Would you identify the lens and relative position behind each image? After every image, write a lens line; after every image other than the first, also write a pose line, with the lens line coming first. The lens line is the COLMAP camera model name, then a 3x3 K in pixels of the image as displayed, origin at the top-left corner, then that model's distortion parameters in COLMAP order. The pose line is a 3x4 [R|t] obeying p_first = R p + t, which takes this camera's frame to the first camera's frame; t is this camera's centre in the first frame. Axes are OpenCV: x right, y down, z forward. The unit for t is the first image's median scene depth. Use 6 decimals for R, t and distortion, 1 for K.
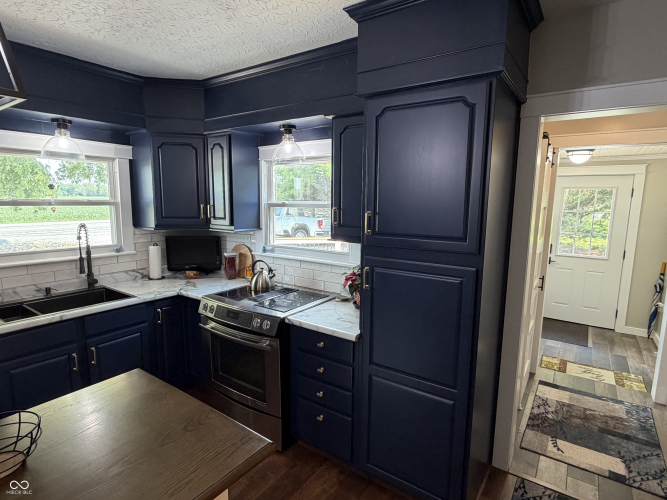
lens RADIAL K [[364.8, 0, 333.7], [0, 364.8, 249.9], [0, 0, 1]] dist [-0.001093, 0.000255]
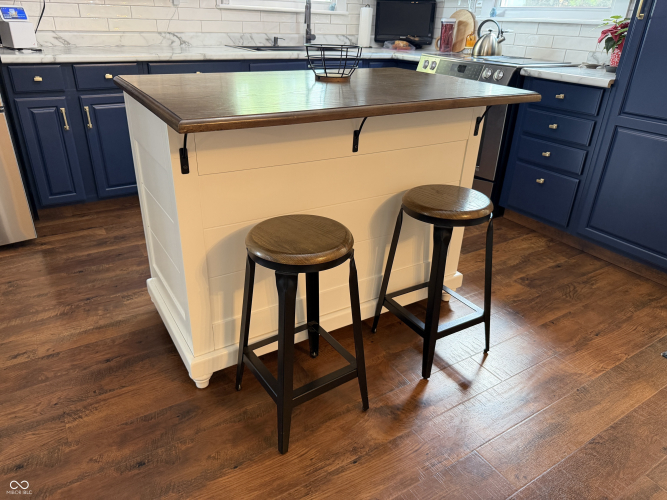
lens RADIAL K [[479.1, 0, 330.3], [0, 479.1, 244.2], [0, 0, 1]] dist [0.010512, -0.015043]
pose [[0.918575, 0.190911, -0.346083, -0.059359], [-0.080680, 0.947743, 0.308664, 0.220251], [0.386925, -0.255609, 0.885976, -0.282948]]
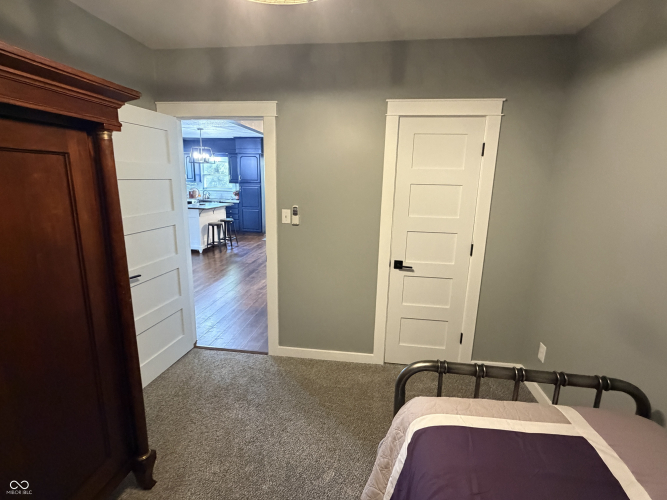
lens RADIAL K [[325.6, 0, 339.3], [0, 325.6, 247.4], [0, 0, 1]] dist [0.003940, 0.000110]
pose [[0.880387, -0.081383, 0.467220, -0.610781], [0.046921, 0.995280, 0.084949, 0.385354], [-0.471928, -0.052866, 0.880050, -2.508367]]
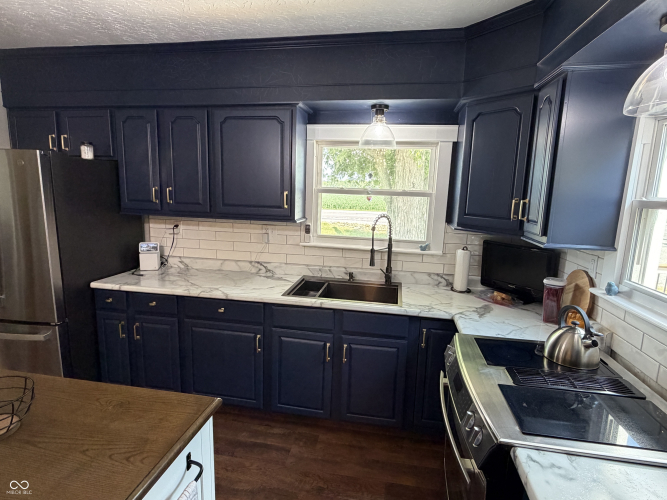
lens RADIAL K [[364.8, 0, 333.3], [0, 364.8, 247.4], [0, 0, 1]] dist [-0.001093, 0.000255]
pose [[0.416278, 0.148108, -0.897093, 0.118508], [-0.150658, 0.984241, 0.092586, -0.055283], [0.896669, 0.096612, 0.432032, 0.479066]]
